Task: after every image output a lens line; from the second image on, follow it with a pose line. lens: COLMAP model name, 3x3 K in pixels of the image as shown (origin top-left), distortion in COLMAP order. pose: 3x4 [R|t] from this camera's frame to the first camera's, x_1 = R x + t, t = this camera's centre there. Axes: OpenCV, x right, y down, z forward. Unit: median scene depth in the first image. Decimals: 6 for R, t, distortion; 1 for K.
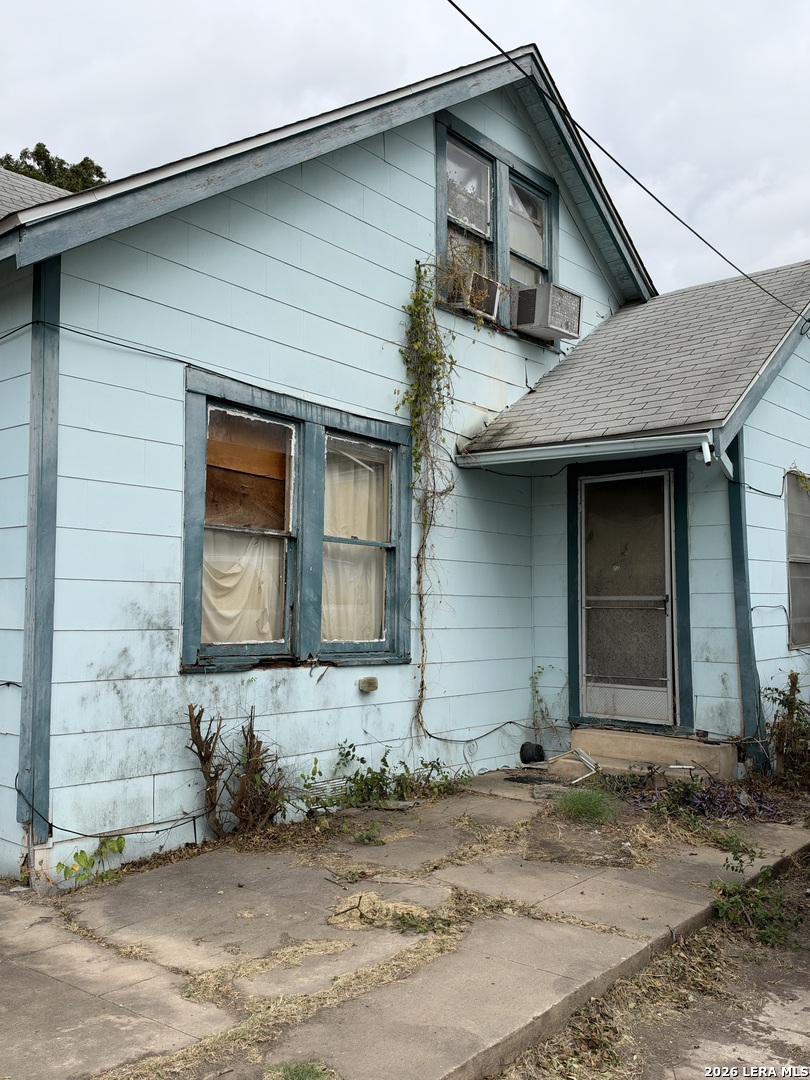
lens RADIAL K [[938.9, 0, 405.0], [0, 938.9, 540.0], [0, 0, 1]] dist [0.000125, 0.134484]
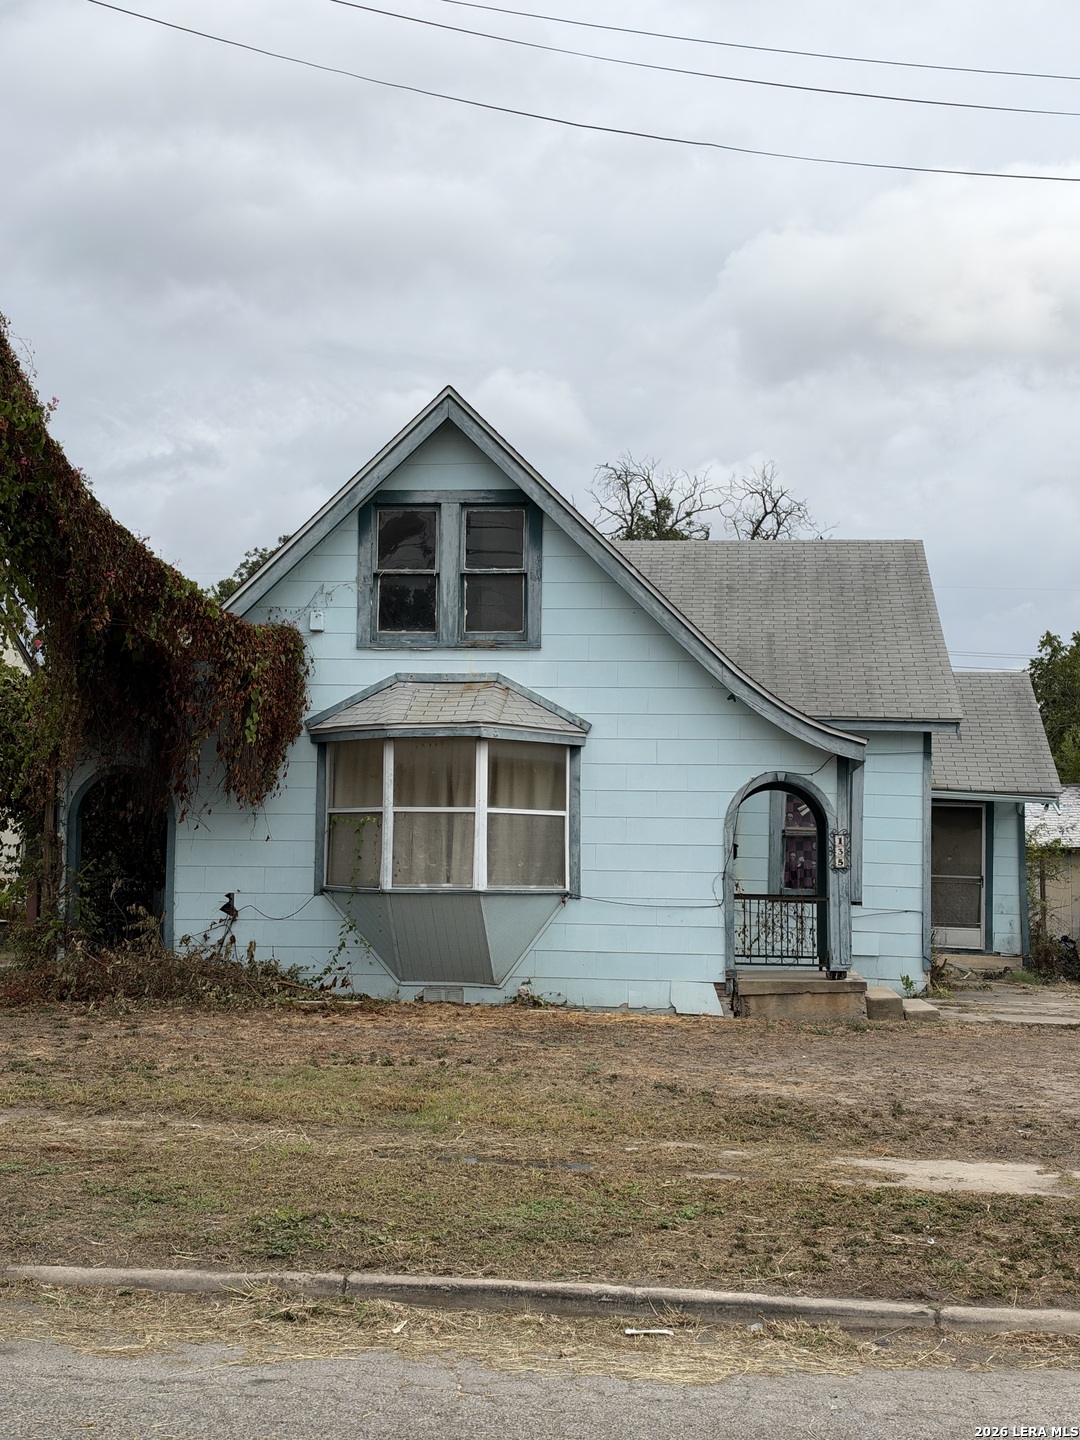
lens RADIAL K [[1791.2, 0, 540.0], [0, 1791.2, 720.0], [0, 0, 1]] dist [0.241537, 0.000175]
pose [[0.816513, 0.071374, 0.572898, -2.405152], [-0.065258, 0.997379, -0.031250, -0.073058], [-0.573627, -0.011871, 0.819031, -1.336276]]
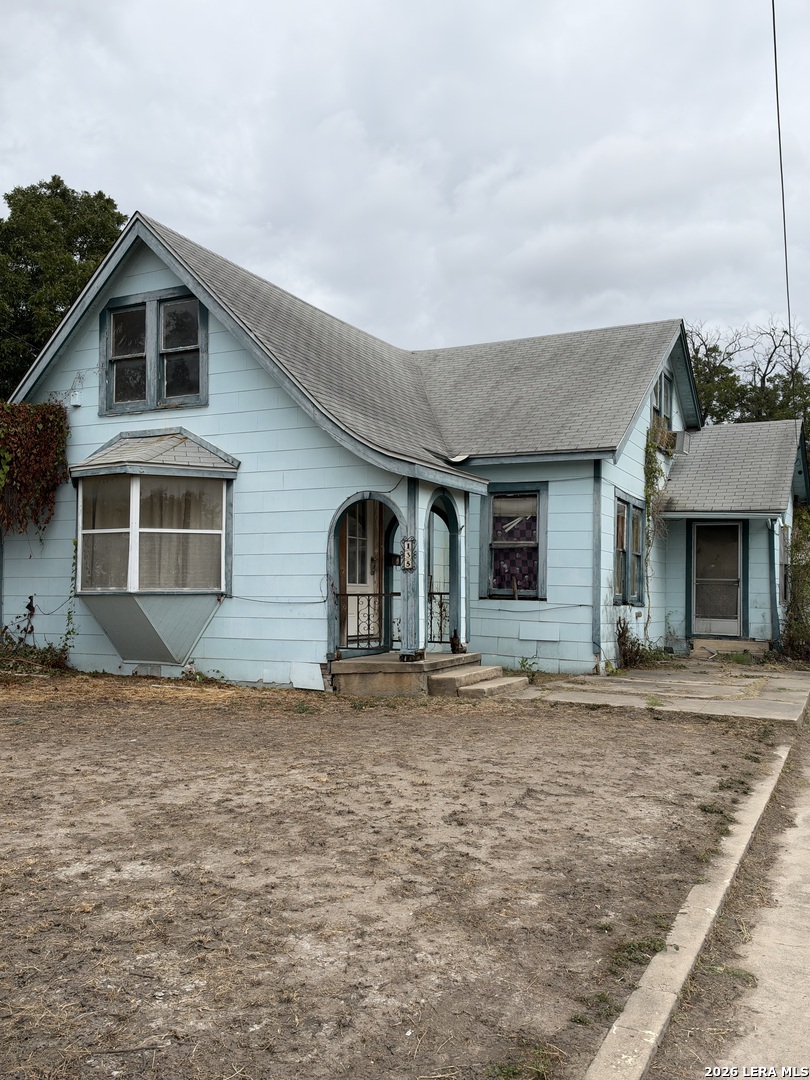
lens RADIAL K [[963.5, 0, 405.0], [0, 963.5, 540.0], [0, 0, 1]] dist [0.156509, -0.353791]
pose [[0.970118, 0.025492, 0.241292, -1.072114], [-0.030632, 0.999376, 0.017573, -0.050363], [-0.240694, -0.024439, 0.970293, -1.082889]]
